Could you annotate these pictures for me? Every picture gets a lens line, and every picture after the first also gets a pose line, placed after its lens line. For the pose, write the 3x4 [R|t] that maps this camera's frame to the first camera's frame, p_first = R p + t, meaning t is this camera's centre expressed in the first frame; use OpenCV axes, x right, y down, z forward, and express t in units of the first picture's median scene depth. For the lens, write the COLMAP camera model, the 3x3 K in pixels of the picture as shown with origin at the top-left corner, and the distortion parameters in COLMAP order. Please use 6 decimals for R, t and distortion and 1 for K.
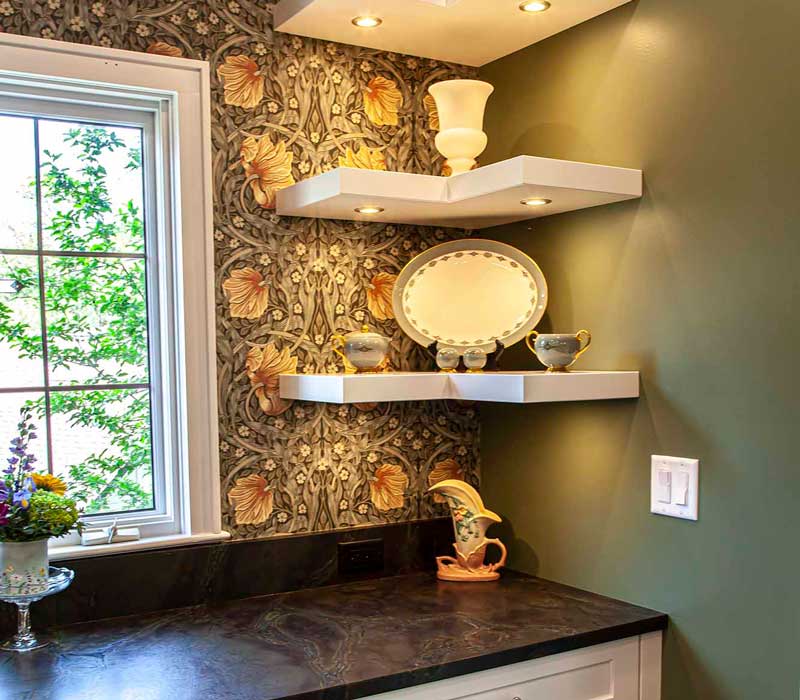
lens RADIAL K [[978.1, 0, 398.9], [0, 978.1, 430.5], [0, 0, 1]] dist [-0.031631, -0.000915]
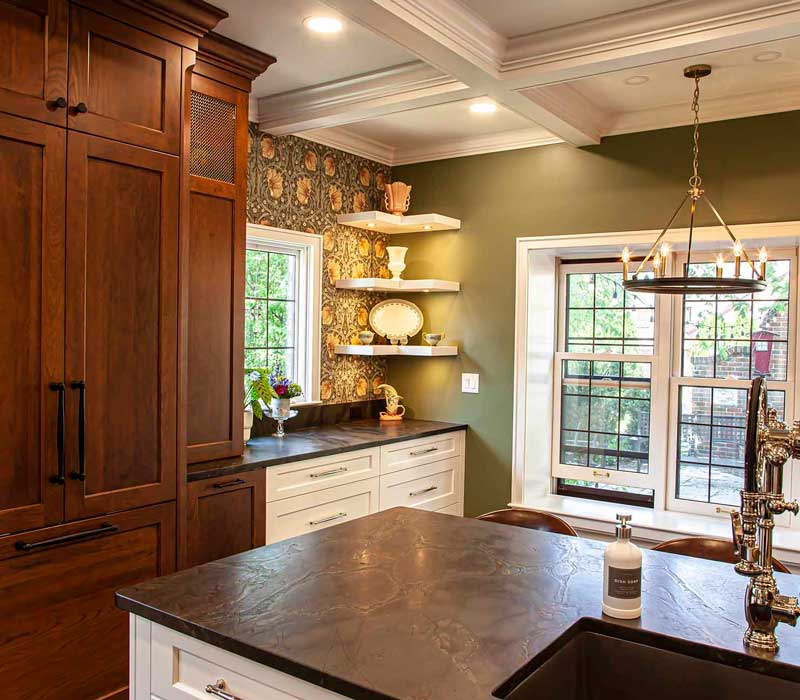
lens RADIAL K [[735.0, 0, 402.2], [0, 735.0, 357.6], [0, 0, 1]] dist [-0.097064, 0.098493]
pose [[0.918365, 0.016997, 0.395370, -0.769424], [-0.000728, 0.999148, -0.041261, 0.064624], [-0.395735, 0.037605, 0.917595, -0.984983]]
